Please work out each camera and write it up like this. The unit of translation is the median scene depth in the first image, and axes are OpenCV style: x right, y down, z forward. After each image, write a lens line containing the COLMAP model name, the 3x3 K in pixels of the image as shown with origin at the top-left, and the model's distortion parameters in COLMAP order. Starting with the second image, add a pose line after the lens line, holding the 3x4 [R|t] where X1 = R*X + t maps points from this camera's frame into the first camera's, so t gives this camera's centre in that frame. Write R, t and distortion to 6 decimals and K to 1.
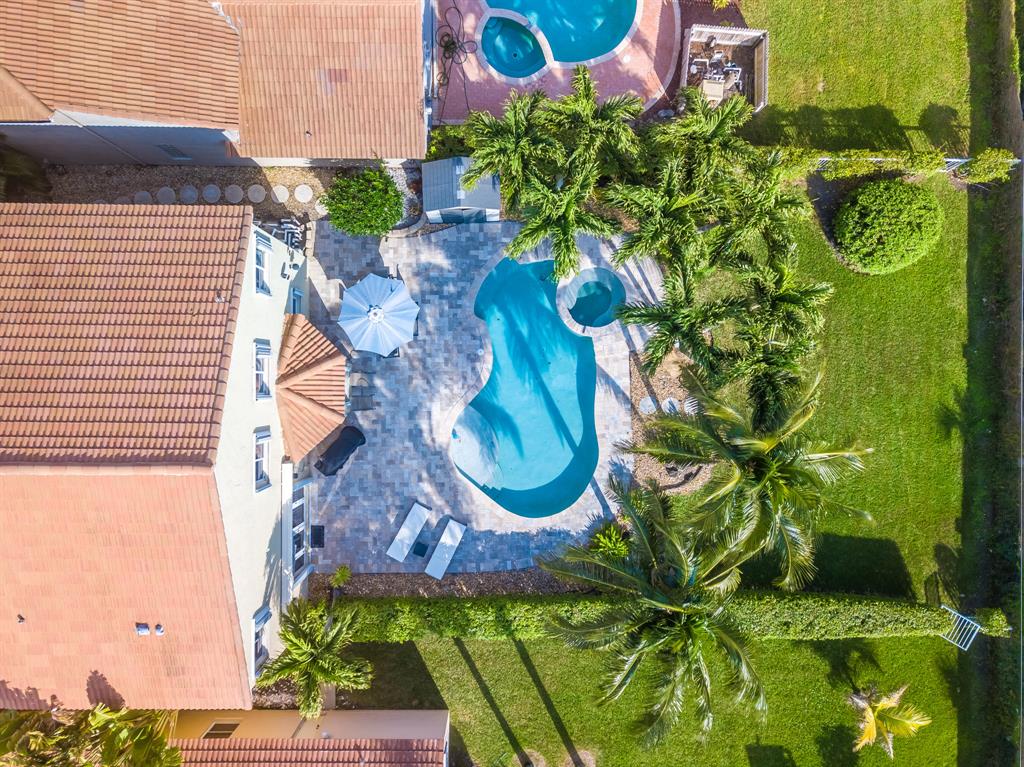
lens RADIAL K [[780.3, 0, 507.4], [0, 780.3, 386.4], [0, 0, 1]] dist [0.023795, -0.025782]
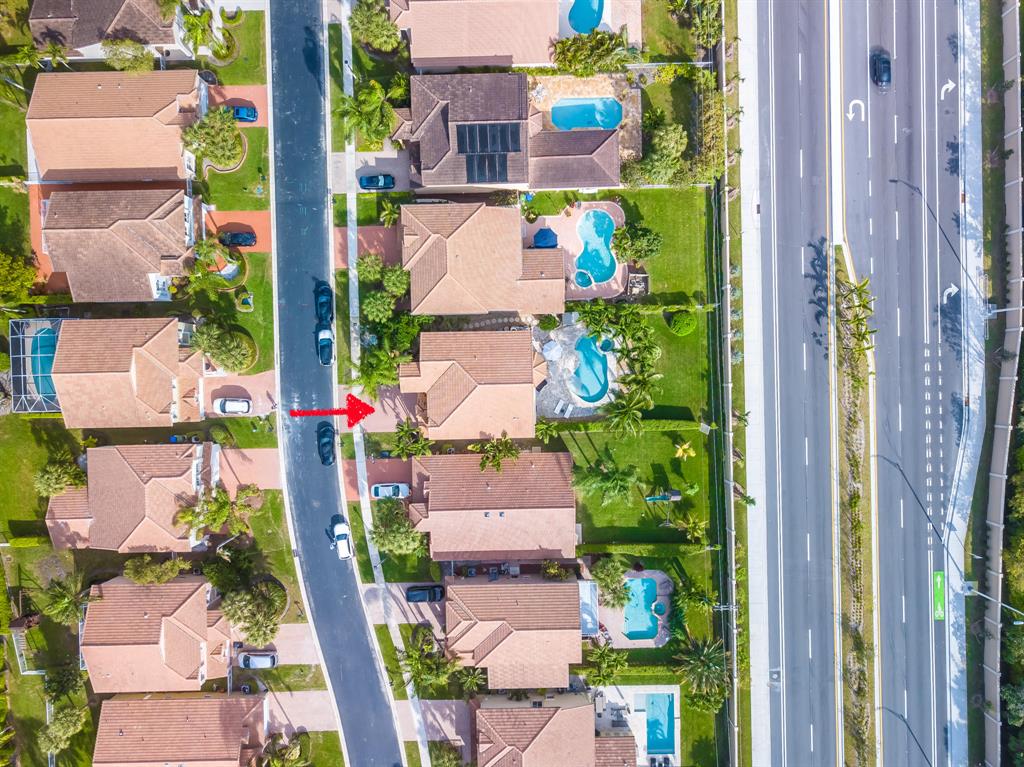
lens RADIAL K [[780.3, 0, 501.5], [0, 780.3, 387.4], [0, 0, 1]] dist [0.023795, -0.025782]
pose [[0.999217, -0.026269, -0.029577, -0.291927], [0.026462, 0.999631, 0.006152, 0.058842], [0.029405, -0.006930, 0.999544, -2.809591]]
